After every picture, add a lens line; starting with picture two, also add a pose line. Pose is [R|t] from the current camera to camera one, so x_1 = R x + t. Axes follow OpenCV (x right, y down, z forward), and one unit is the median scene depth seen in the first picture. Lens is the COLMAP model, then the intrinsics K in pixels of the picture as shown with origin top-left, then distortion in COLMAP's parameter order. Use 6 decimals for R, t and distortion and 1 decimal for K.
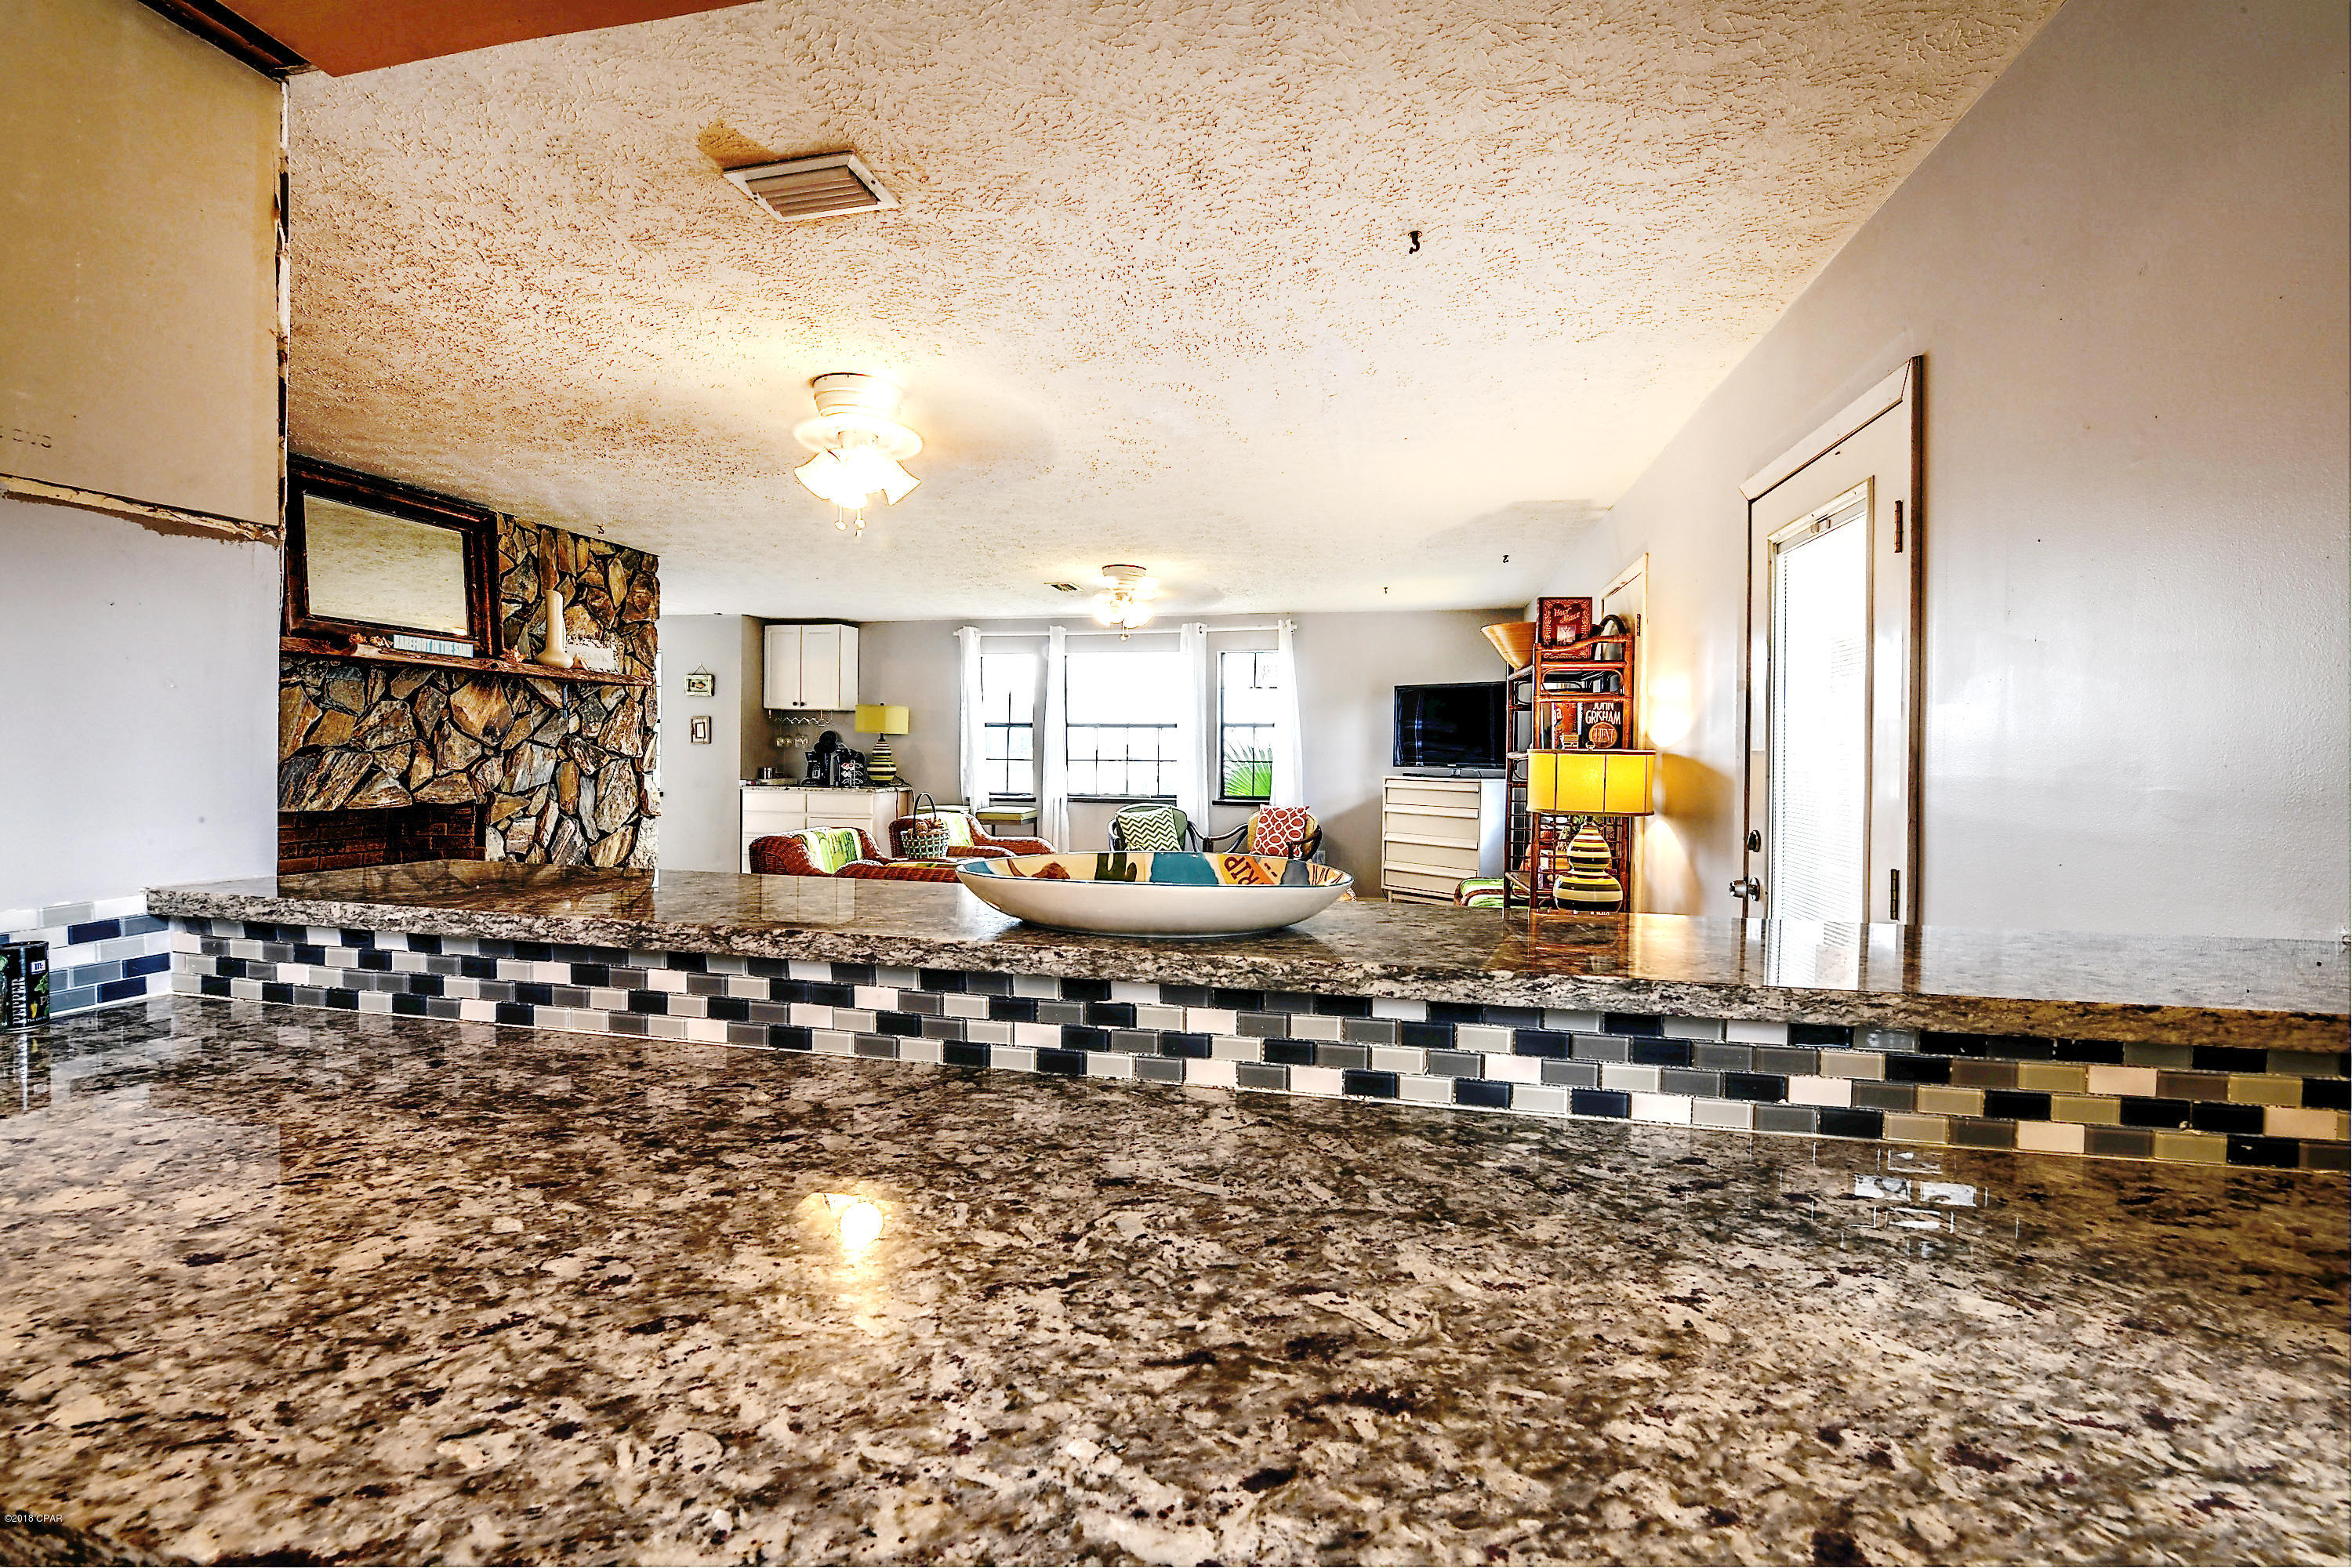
lens RADIAL K [[986.6, 0, 1176.3], [0, 986.6, 772.1], [0, 0, 1]] dist [-0.002964, -0.008371]
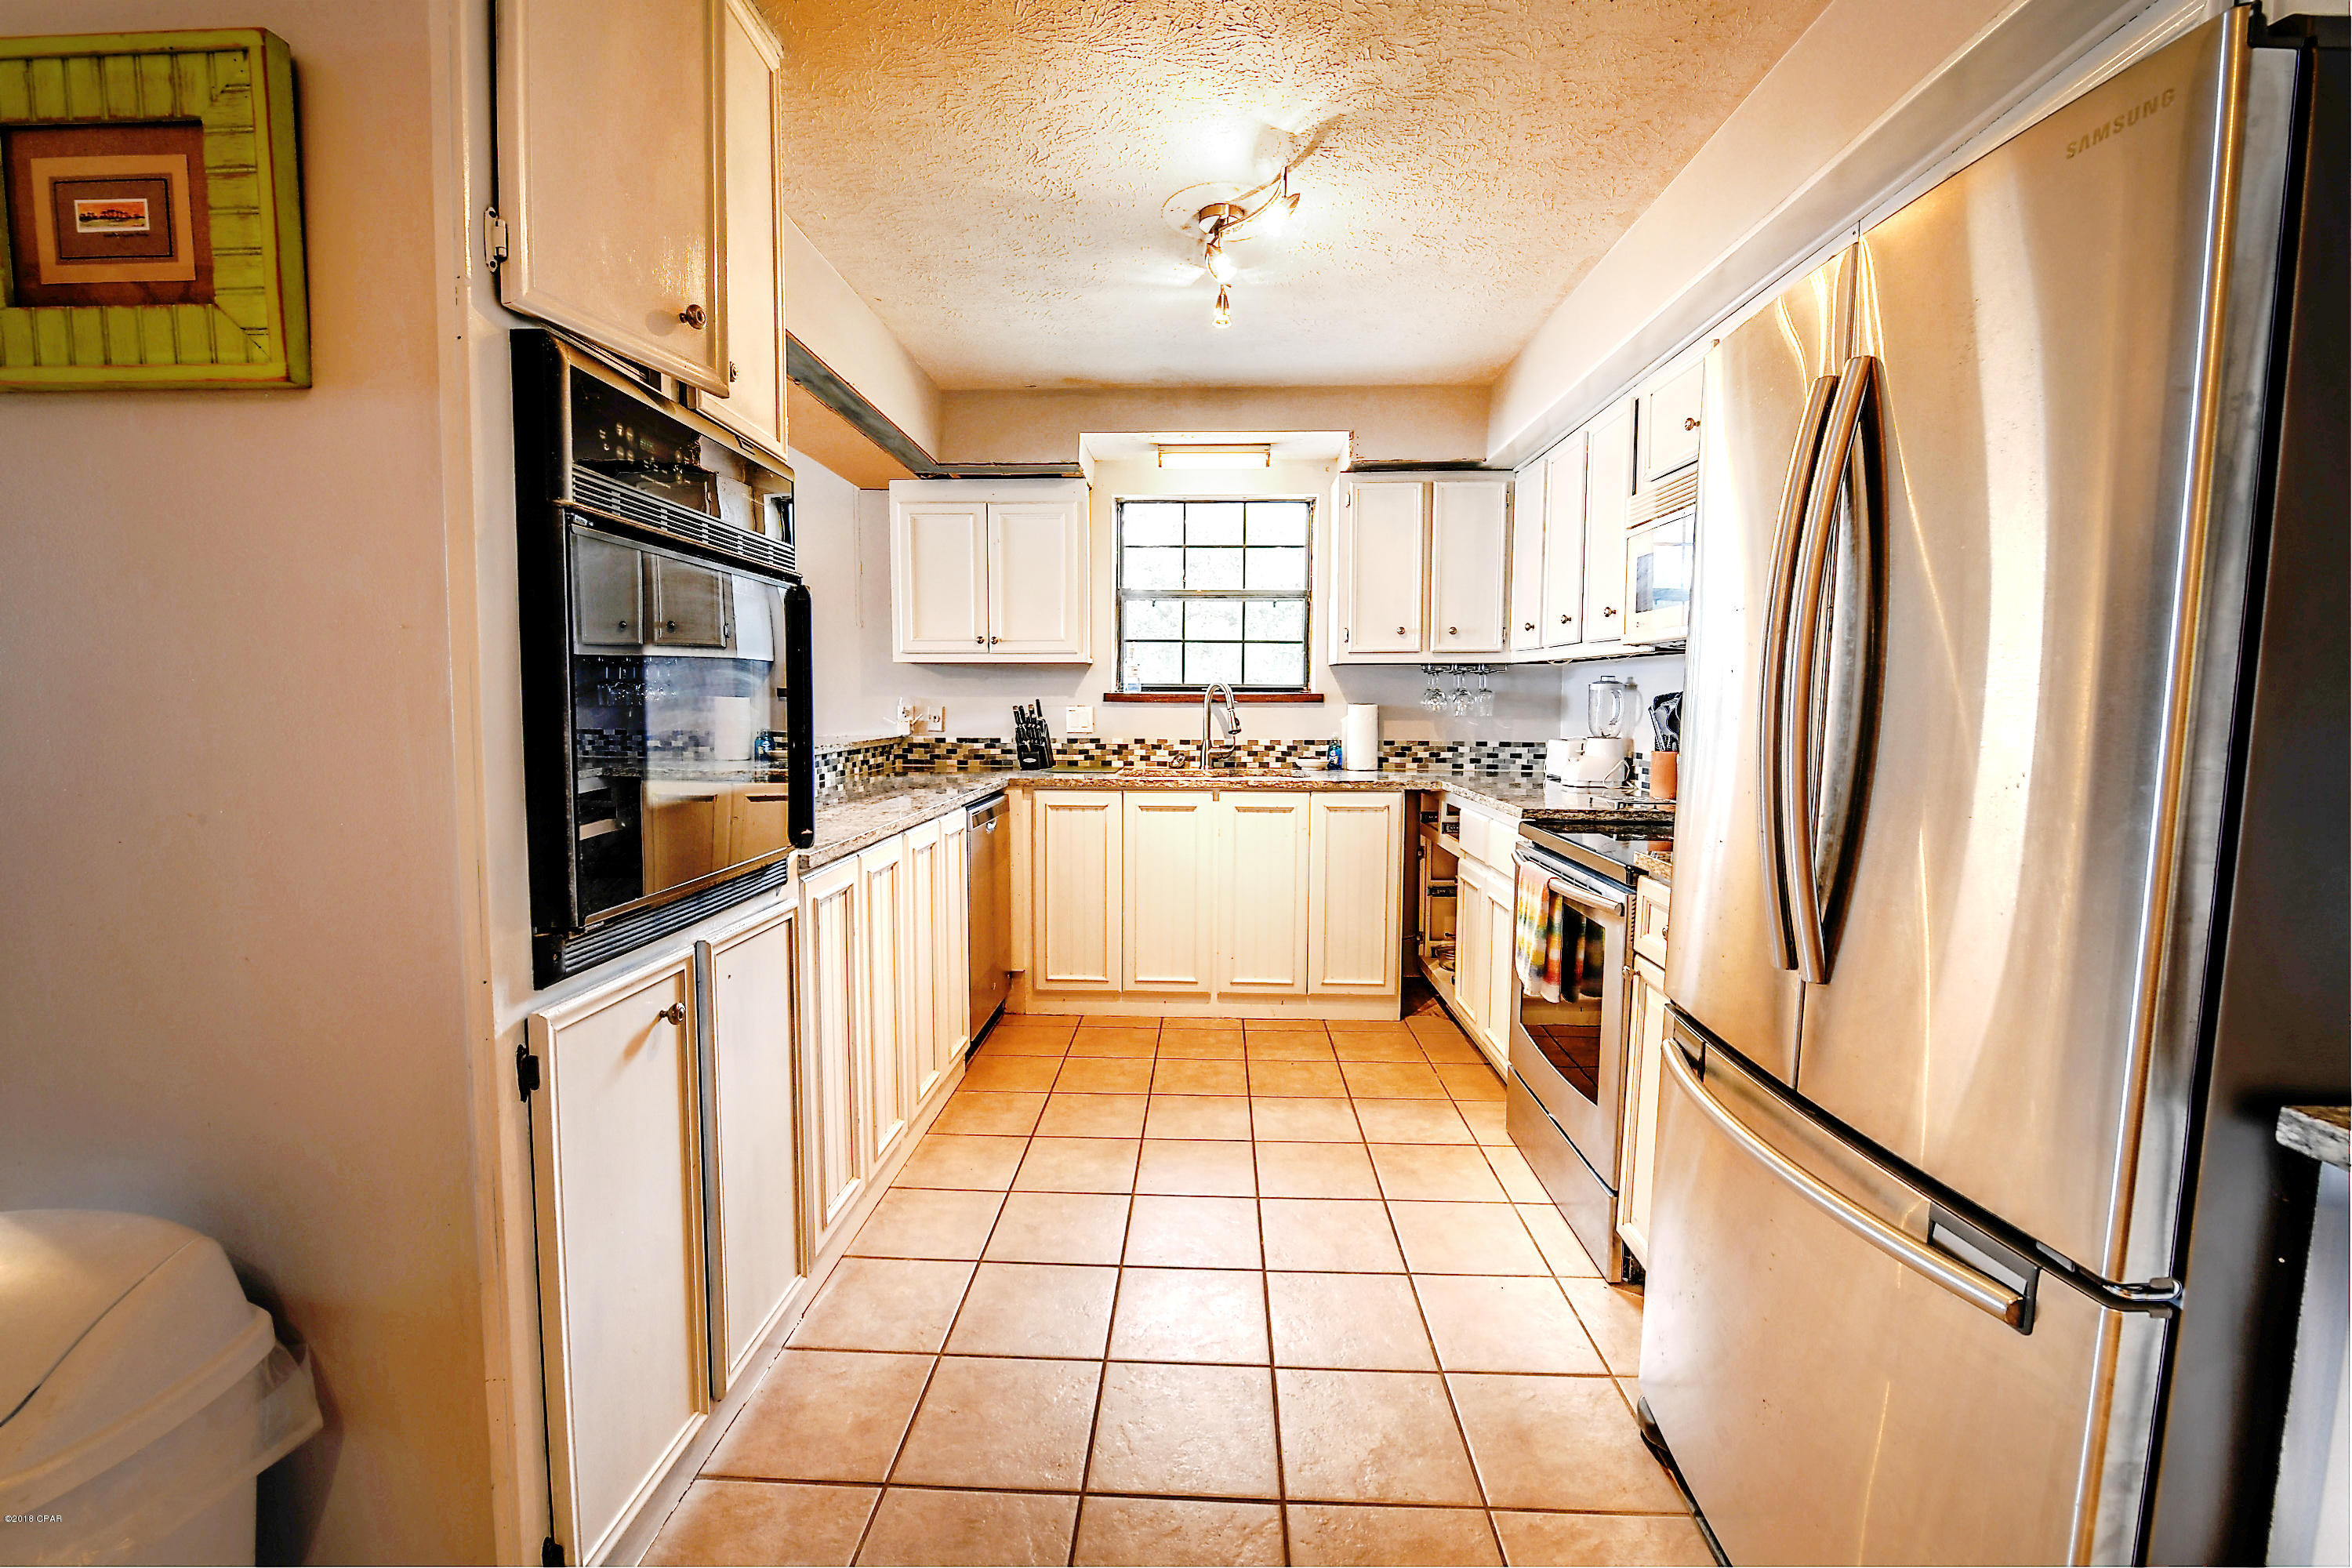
lens RADIAL K [[986.6, 0, 1176.3], [0, 986.6, 772.1], [0, 0, 1]] dist [-0.002964, -0.008371]
pose [[-0.169656, -0.086800, 0.981673, -3.240886], [0.011315, 0.995876, 0.090012, -0.030605], [-0.985438, 0.026379, -0.167974, 0.200270]]
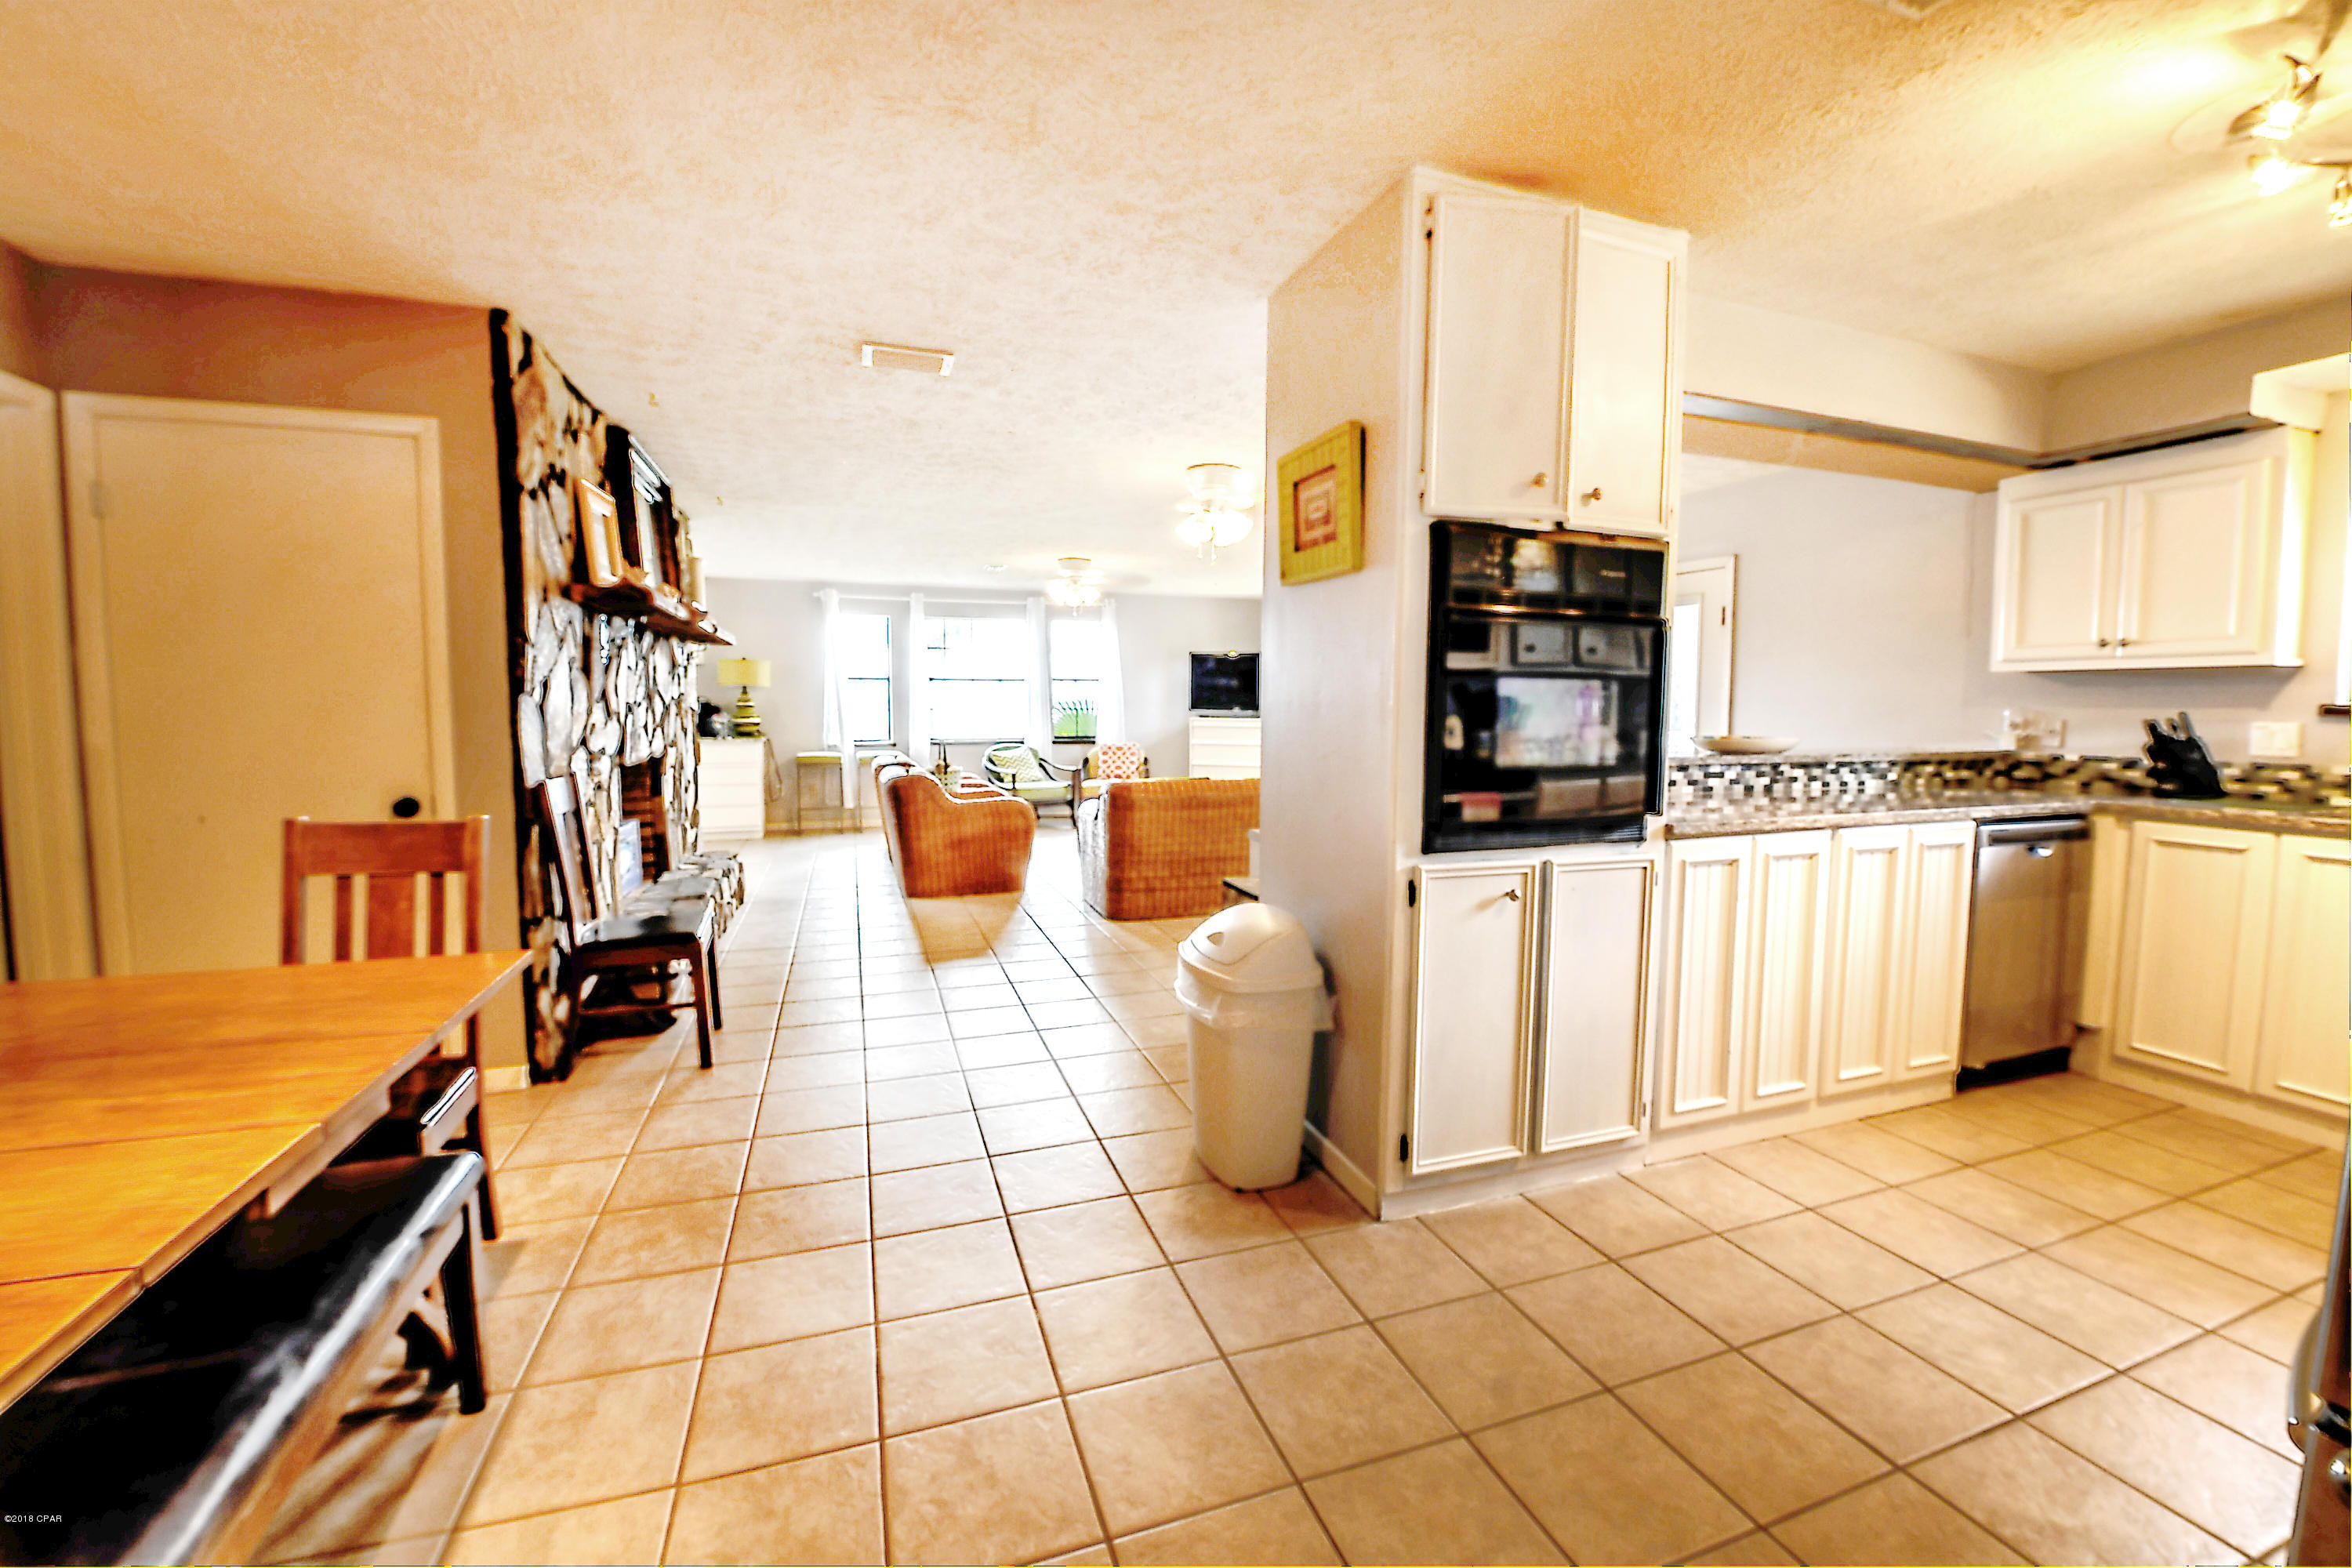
lens RADIAL K [[936.8, 0, 1169.9], [0, 936.8, 771.4], [0, 0, 1]] dist [-0.026292, -0.000139]
pose [[0.856459, -0.045833, 0.514176, -3.594321], [0.016828, 0.998000, 0.060930, -0.013911], [-0.515941, -0.043531, 0.855518, -0.759662]]
